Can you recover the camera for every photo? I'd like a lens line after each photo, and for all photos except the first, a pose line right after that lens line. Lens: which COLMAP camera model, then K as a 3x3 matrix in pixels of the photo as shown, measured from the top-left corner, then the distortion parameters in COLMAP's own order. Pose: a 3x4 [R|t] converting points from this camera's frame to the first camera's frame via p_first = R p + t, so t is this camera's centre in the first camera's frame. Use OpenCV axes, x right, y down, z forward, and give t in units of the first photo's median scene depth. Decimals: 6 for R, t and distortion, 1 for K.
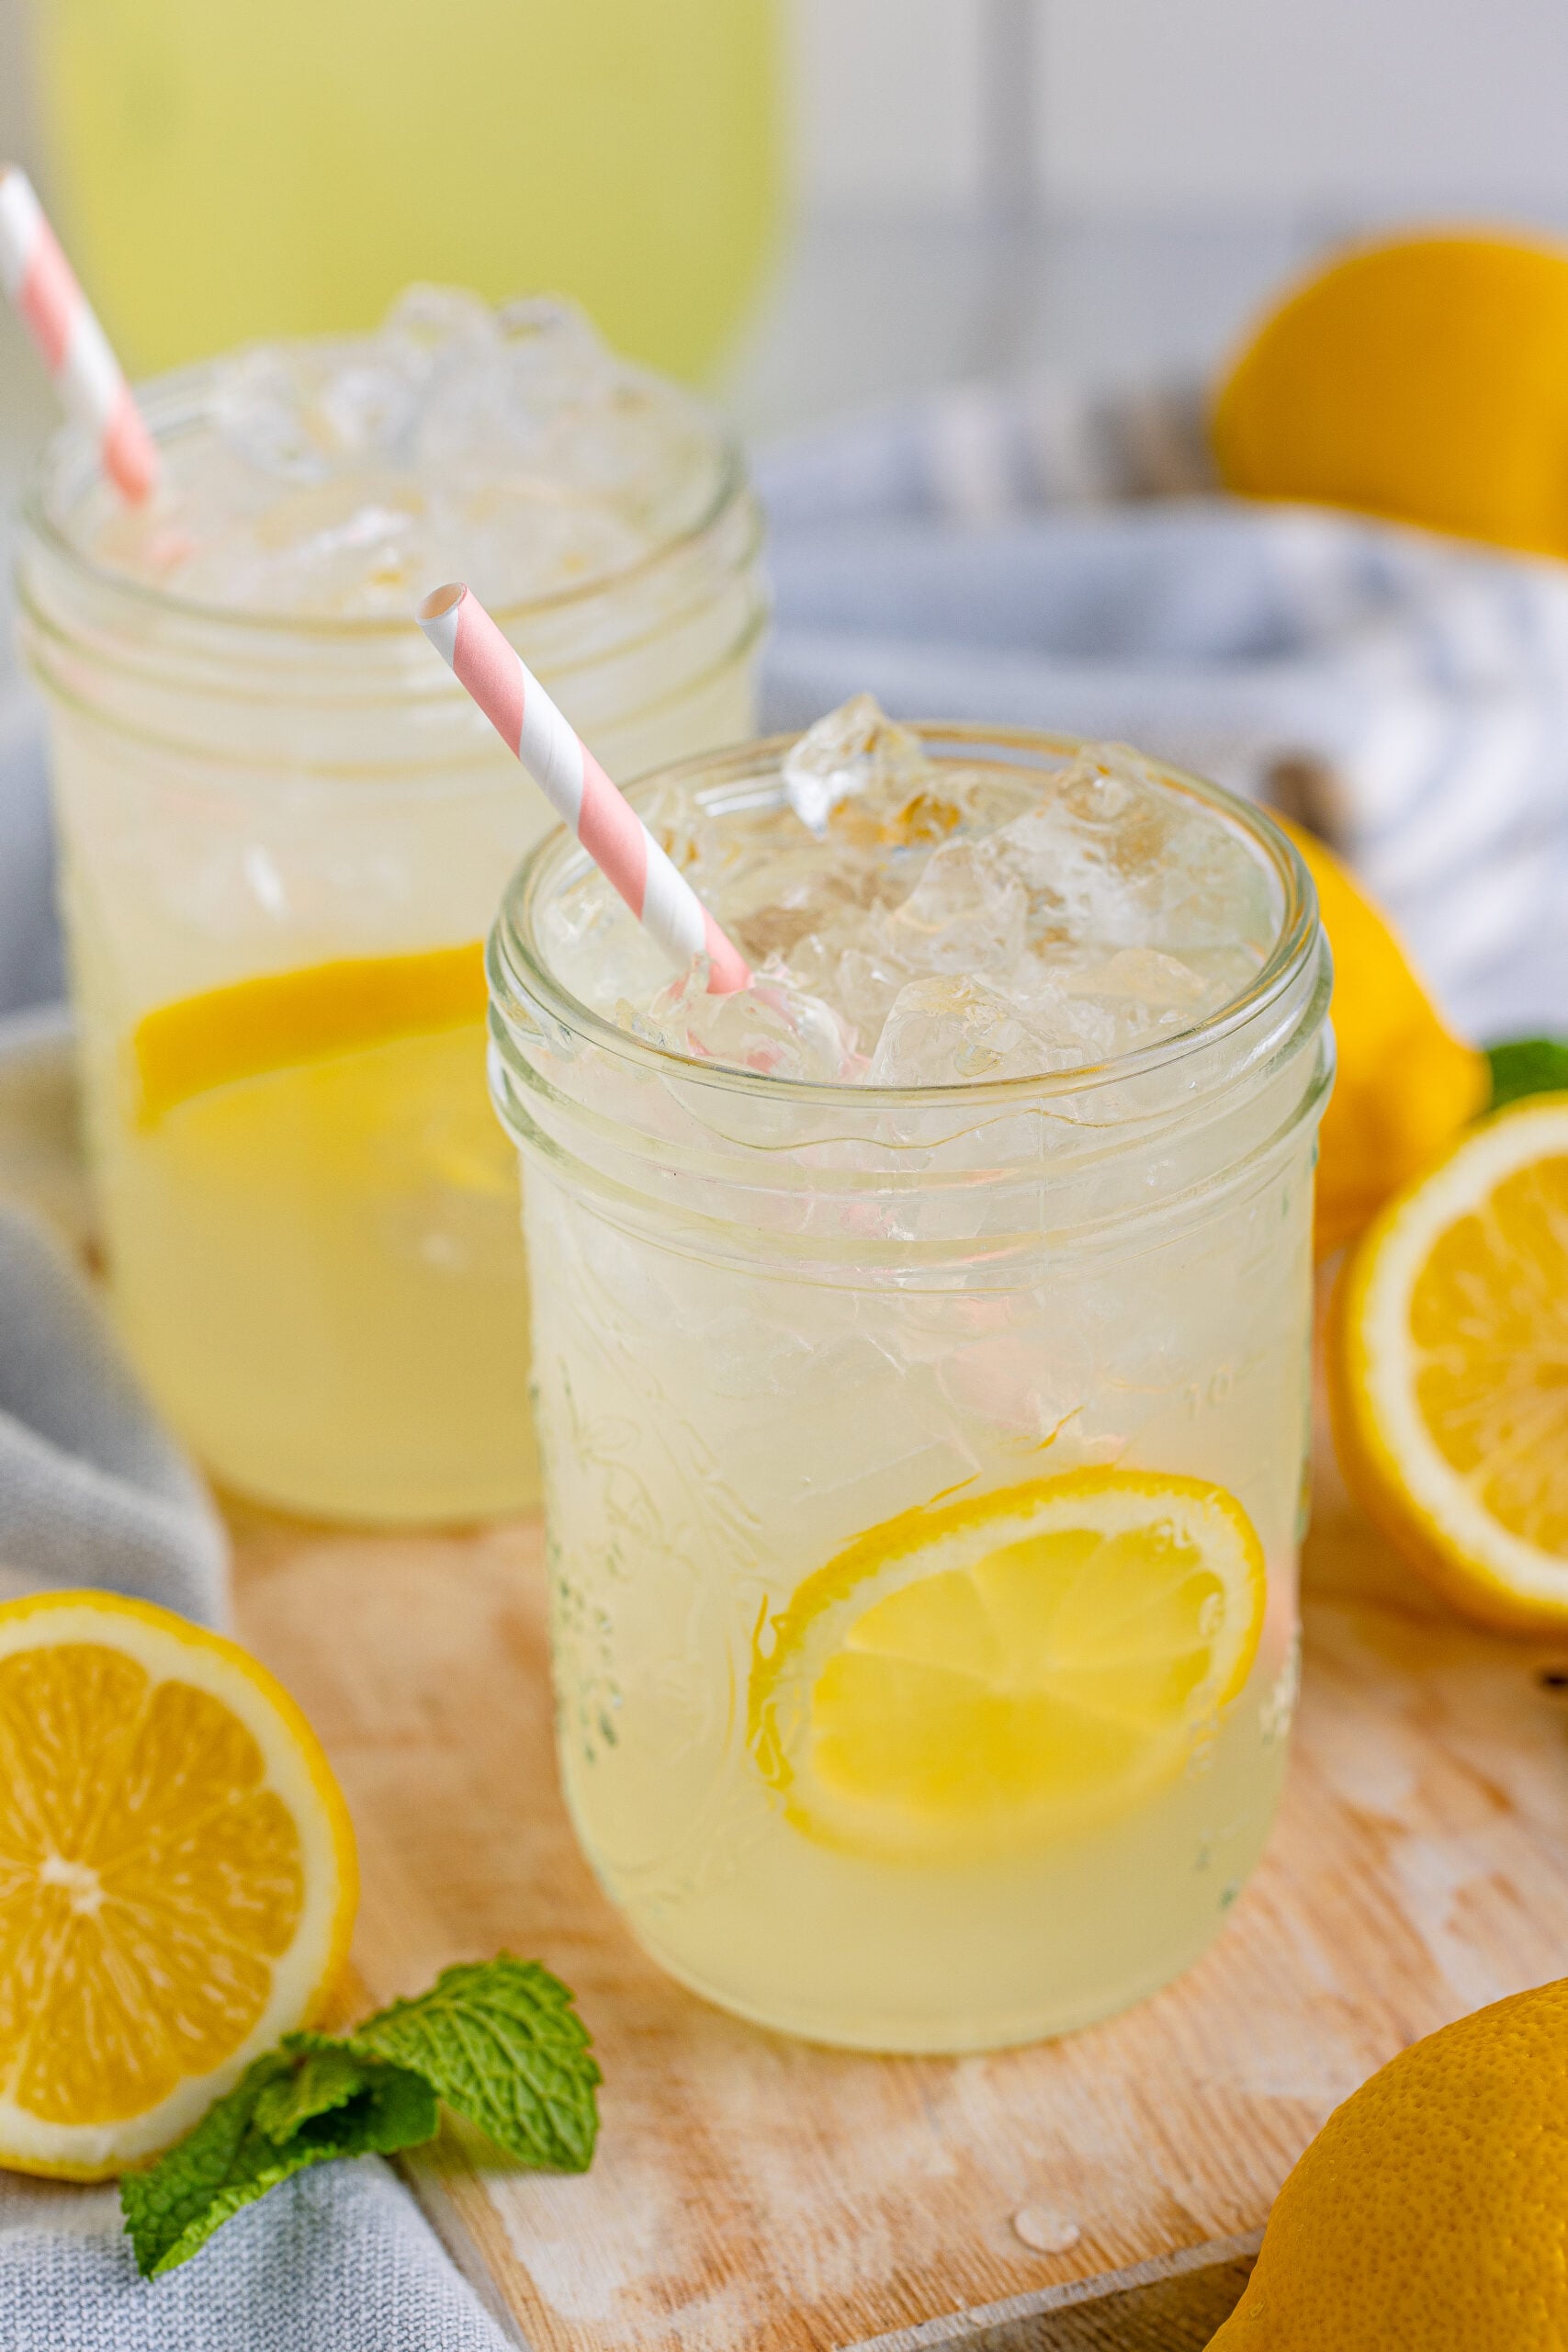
lens RADIAL K [[8144.6, 0, 756.9], [0, 8144.6, 1187.1], [0, 0, 1]] dist [0.025202, 0.000000]
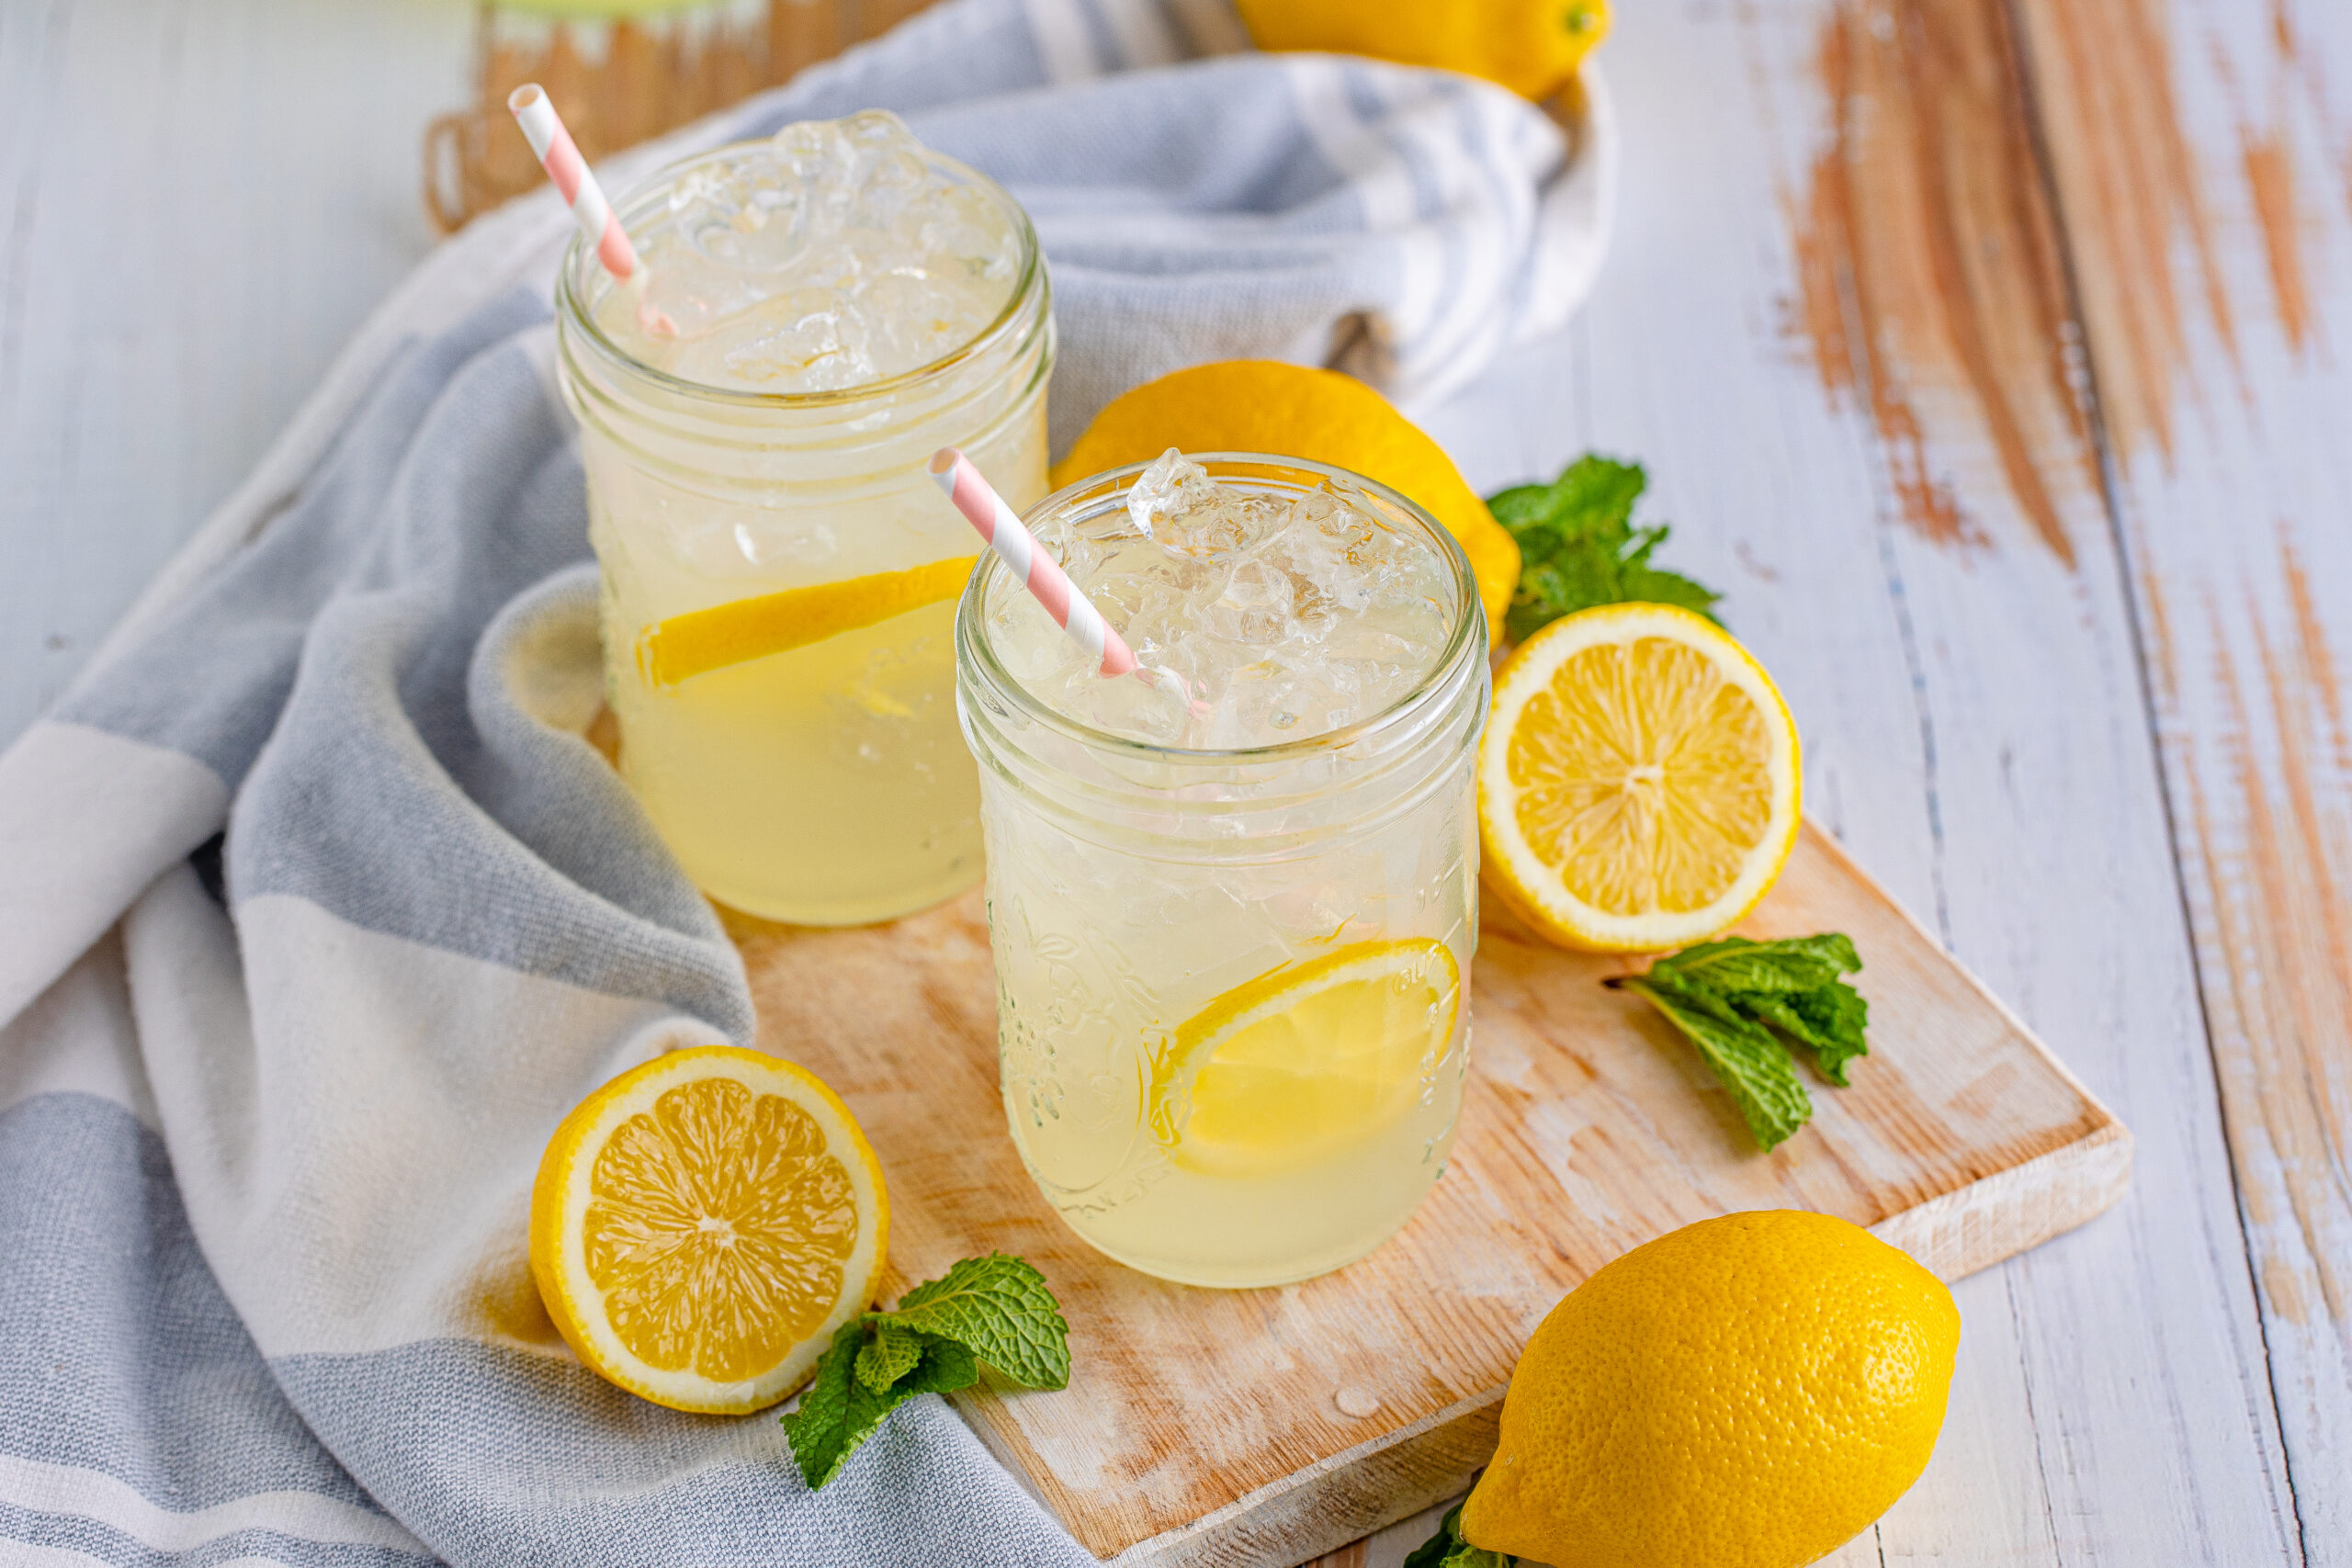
lens RADIAL K [[8144.6, 0, 1230.6], [0, 8144.6, 756.9], [0, 0, 1]] dist [0.025202, 0.000000]
pose [[0.989759, -0.084720, 0.114888, -0.162207], [0.066641, 0.985982, 0.152969, -0.244111], [-0.126237, -0.143746, 0.981530, -0.556870]]
